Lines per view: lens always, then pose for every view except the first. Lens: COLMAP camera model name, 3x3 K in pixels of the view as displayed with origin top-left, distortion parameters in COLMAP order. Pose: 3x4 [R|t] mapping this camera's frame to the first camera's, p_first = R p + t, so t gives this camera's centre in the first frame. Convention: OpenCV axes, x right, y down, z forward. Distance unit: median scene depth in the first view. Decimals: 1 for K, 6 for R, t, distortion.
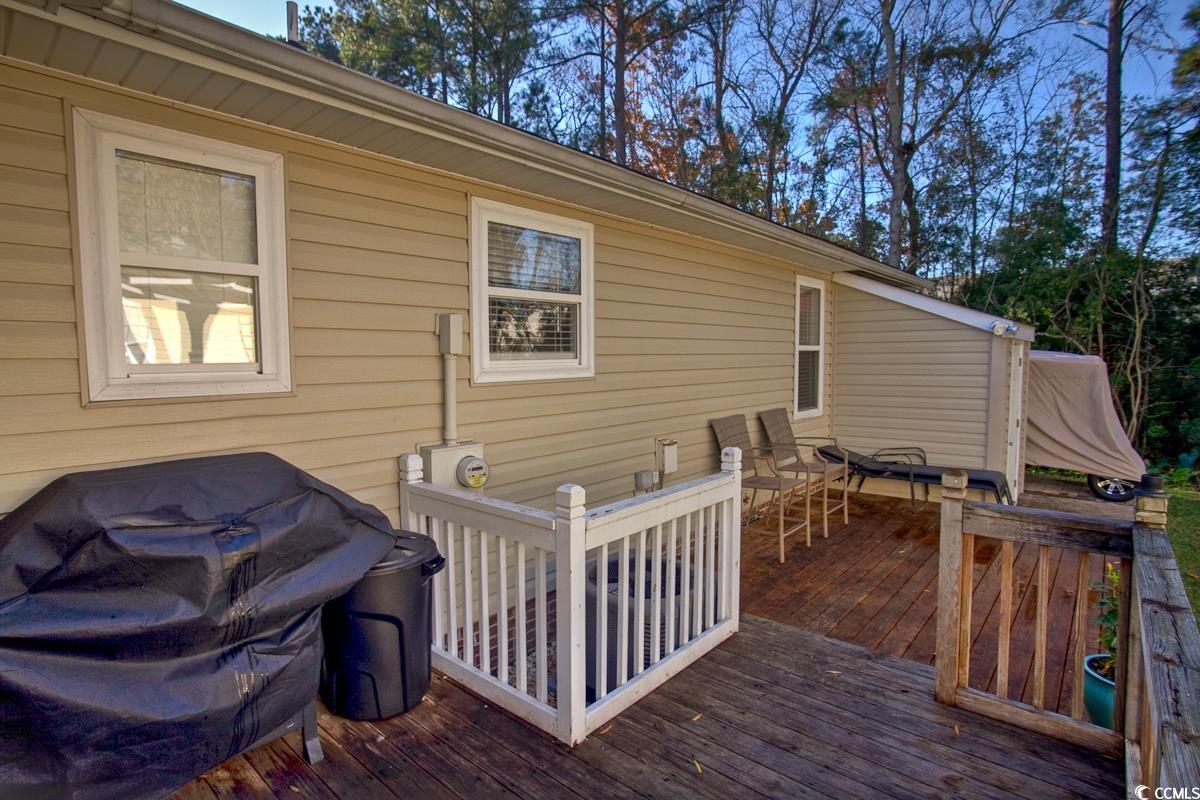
lens RADIAL K [[610.5, 0, 601.9], [0, 610.5, 393.8], [0, 0, 1]] dist [-0.059563, 0.026944]
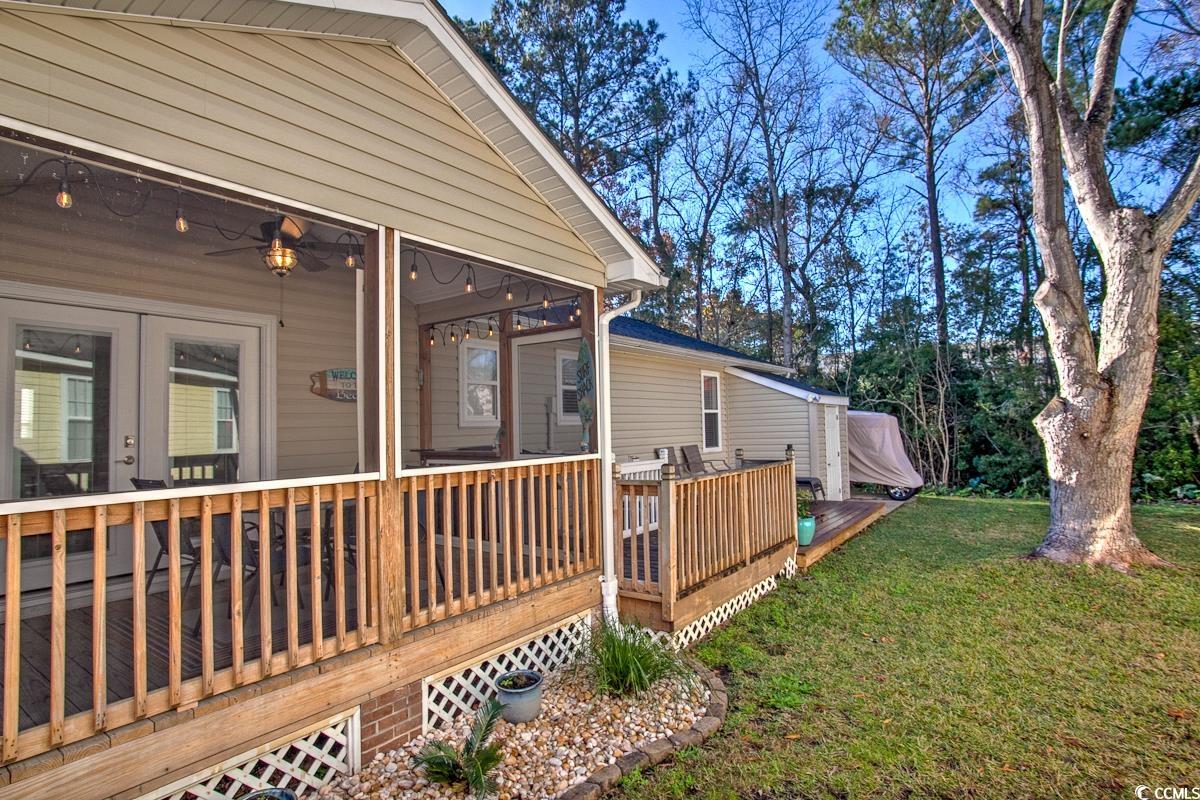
lens RADIAL K [[610.5, 0, 601.6], [0, 610.5, 399.9], [0, 0, 1]] dist [-0.059563, 0.026944]
pose [[0.995853, -0.013094, 0.090032, -0.043713], [0.022730, 0.994015, -0.106852, 0.024829], [-0.088094, 0.108456, 0.990190, -0.243984]]
